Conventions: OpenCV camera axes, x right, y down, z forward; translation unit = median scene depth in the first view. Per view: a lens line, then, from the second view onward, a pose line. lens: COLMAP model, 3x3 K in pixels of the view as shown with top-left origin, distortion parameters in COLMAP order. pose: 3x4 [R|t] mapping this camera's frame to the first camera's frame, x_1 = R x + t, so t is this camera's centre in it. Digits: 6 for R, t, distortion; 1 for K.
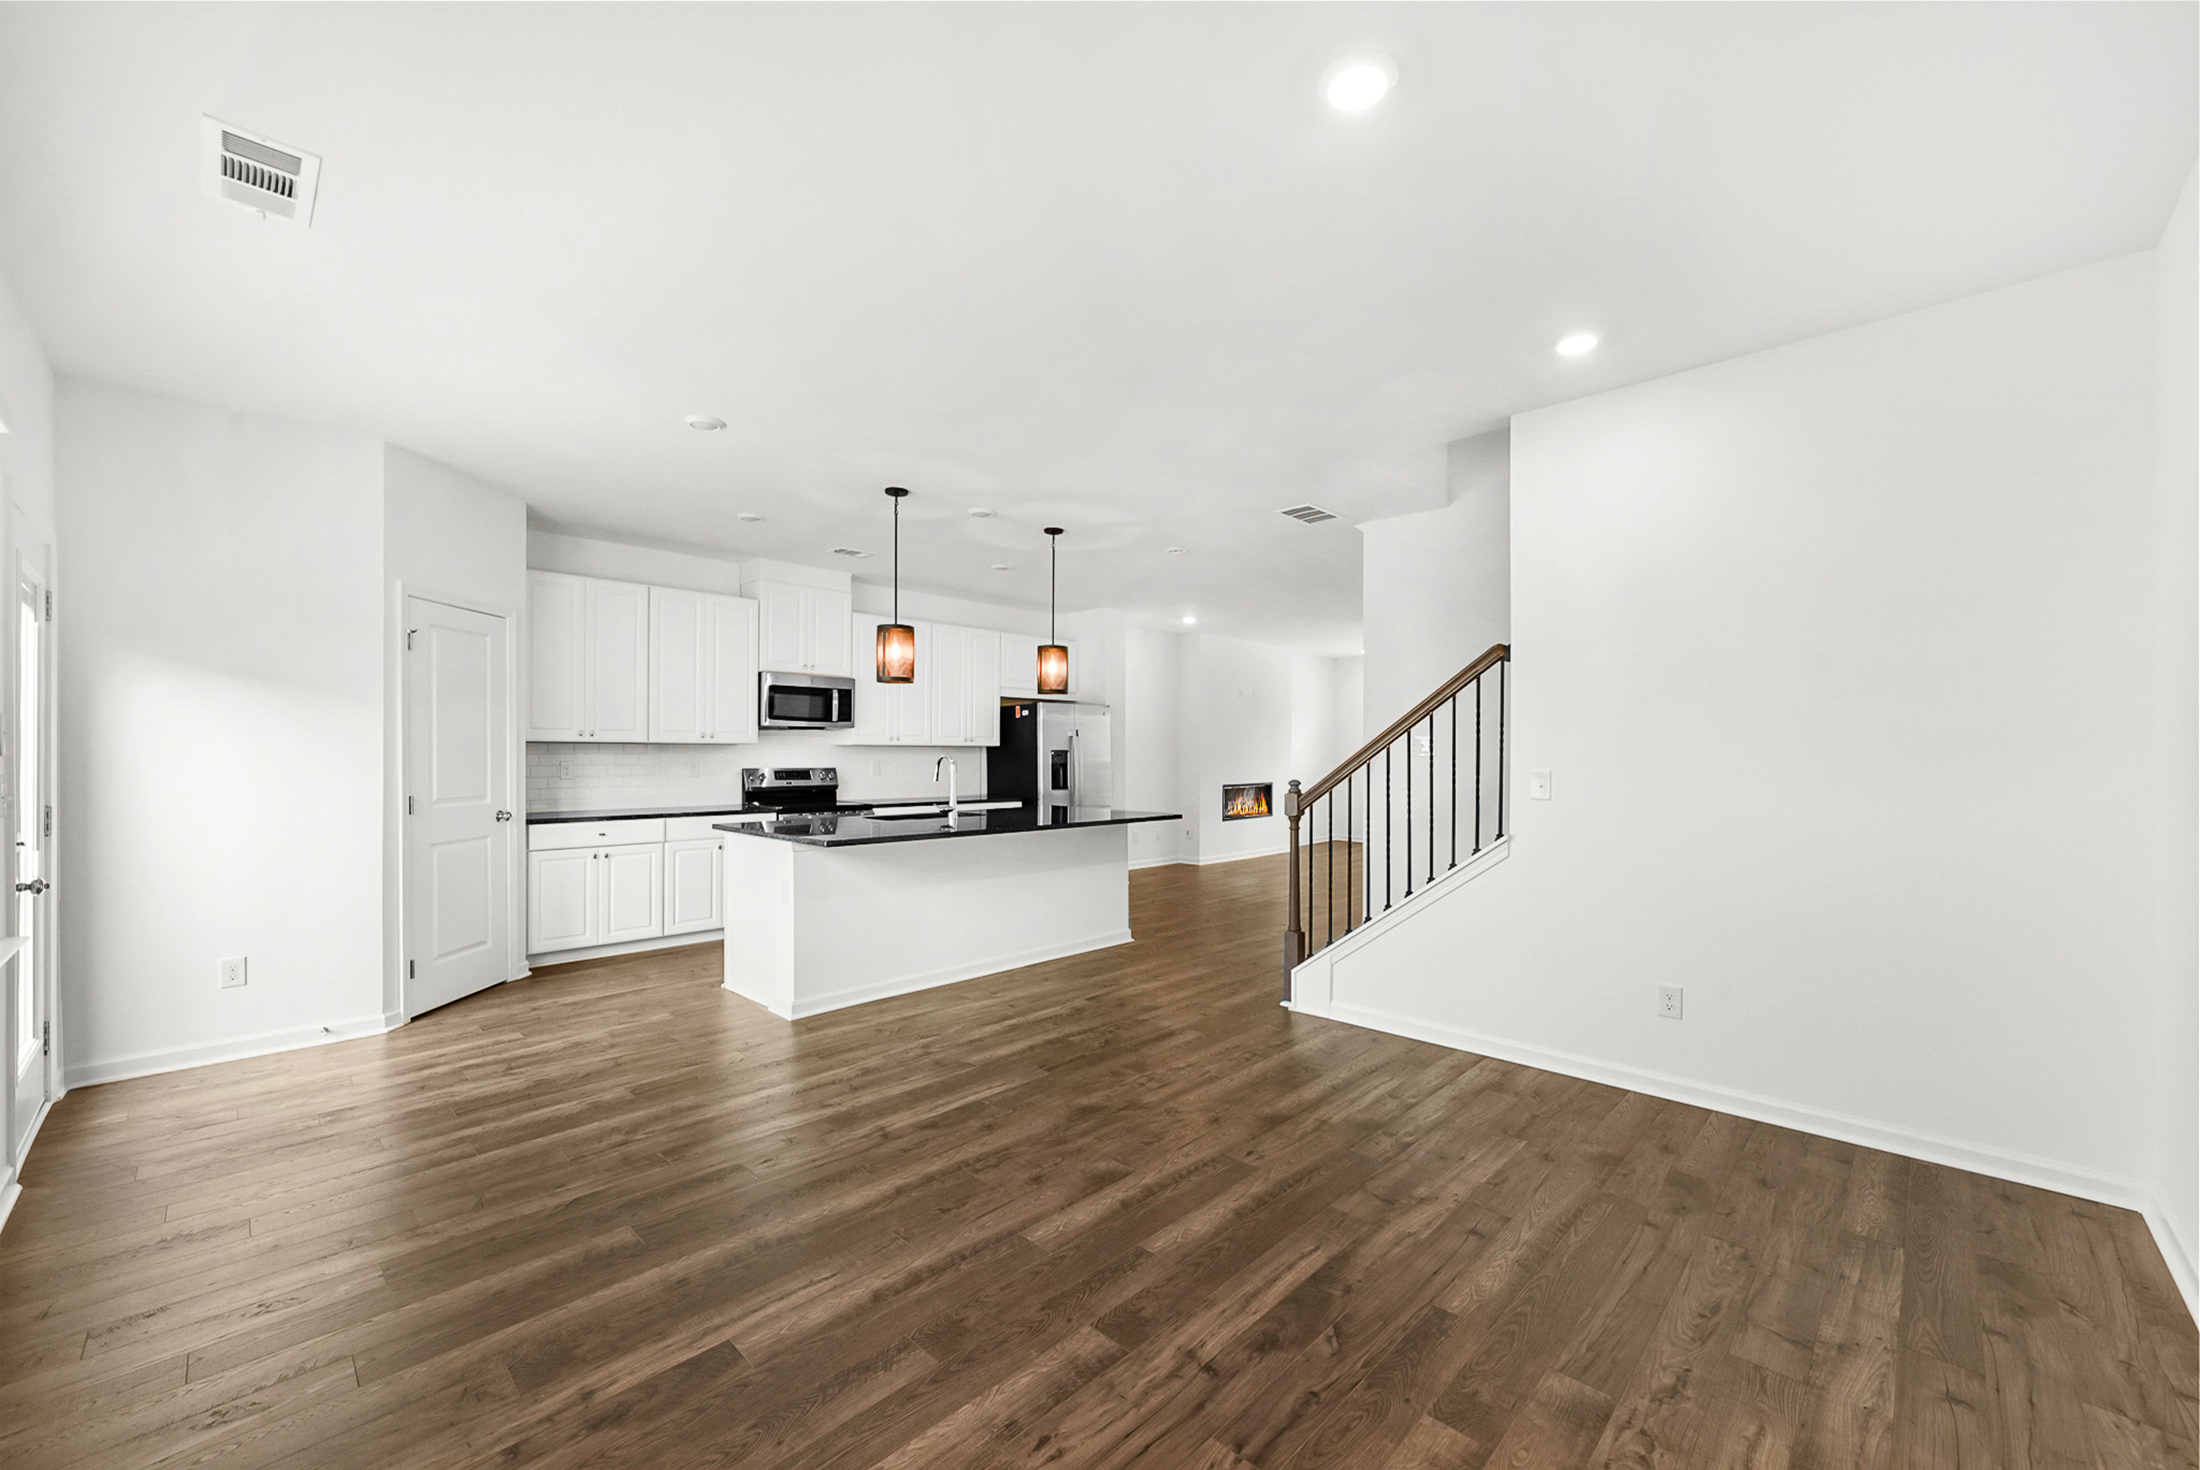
lens RADIAL K [[864.8, 0, 1101.2], [0, 864.8, 751.8], [0, 0, 1]] dist [-0.005907, 0.000052]
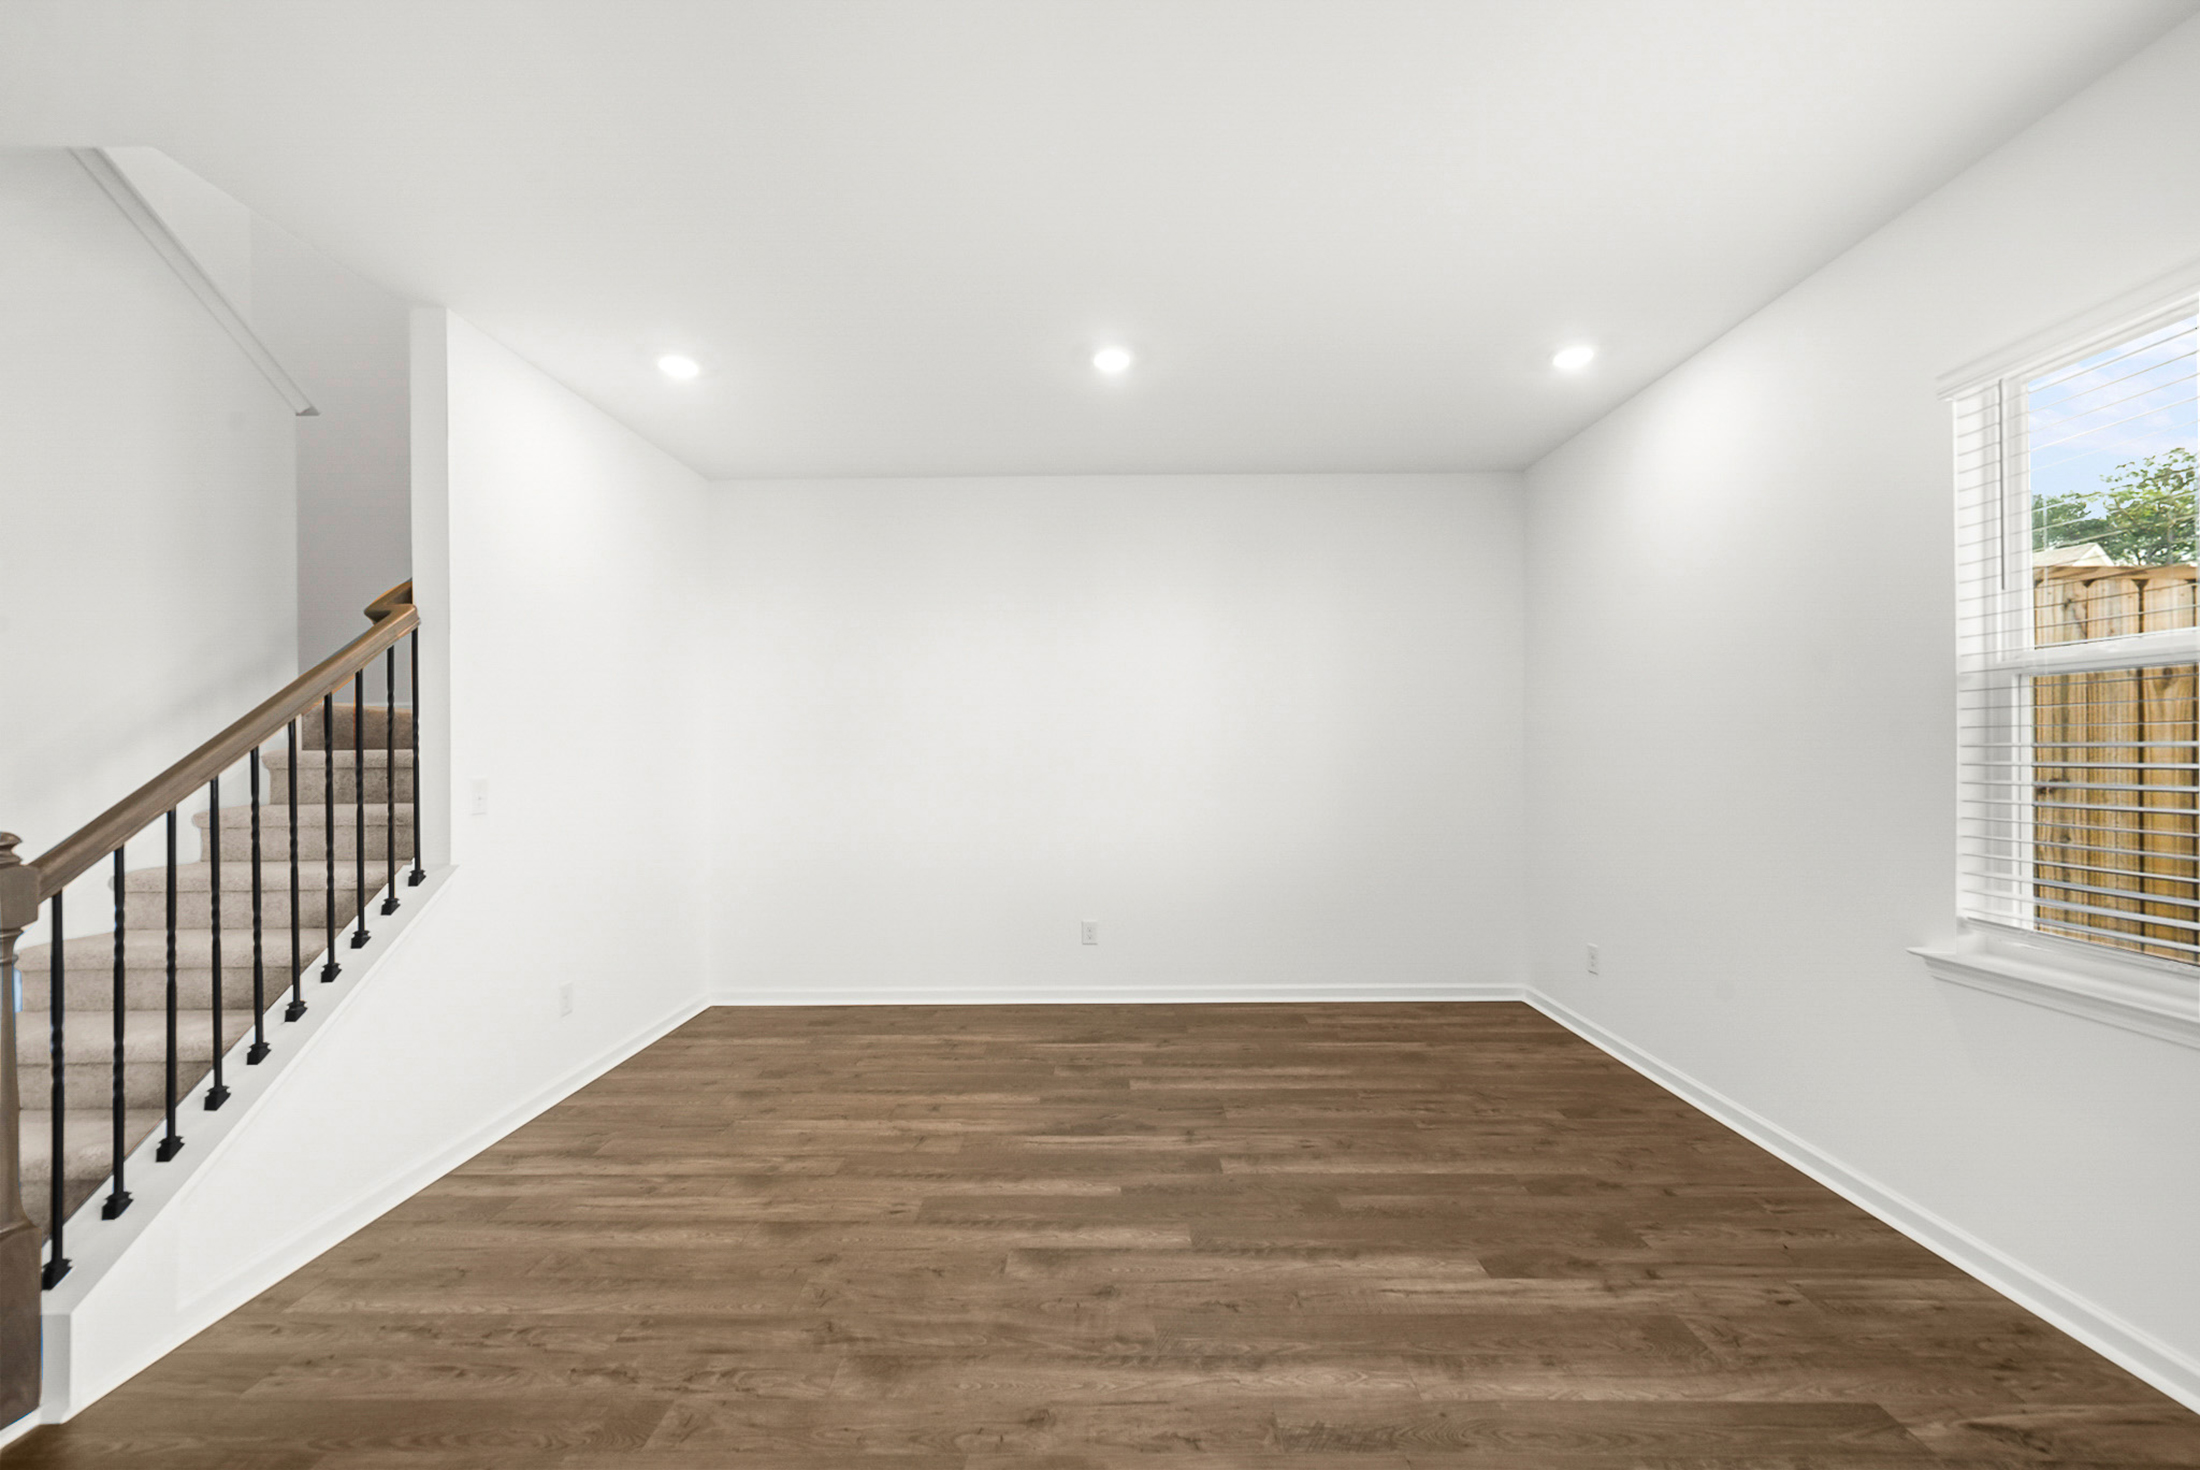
lens RADIAL K [[864.8, 0, 1095.7], [0, 864.8, 737.4], [0, 0, 1]] dist [-0.005907, 0.000052]
pose [[-0.687663, 0.015722, 0.725860, -0.691258], [0.004843, 0.999843, -0.017069, -0.002812], [-0.726014, -0.008222, -0.687631, 1.645234]]
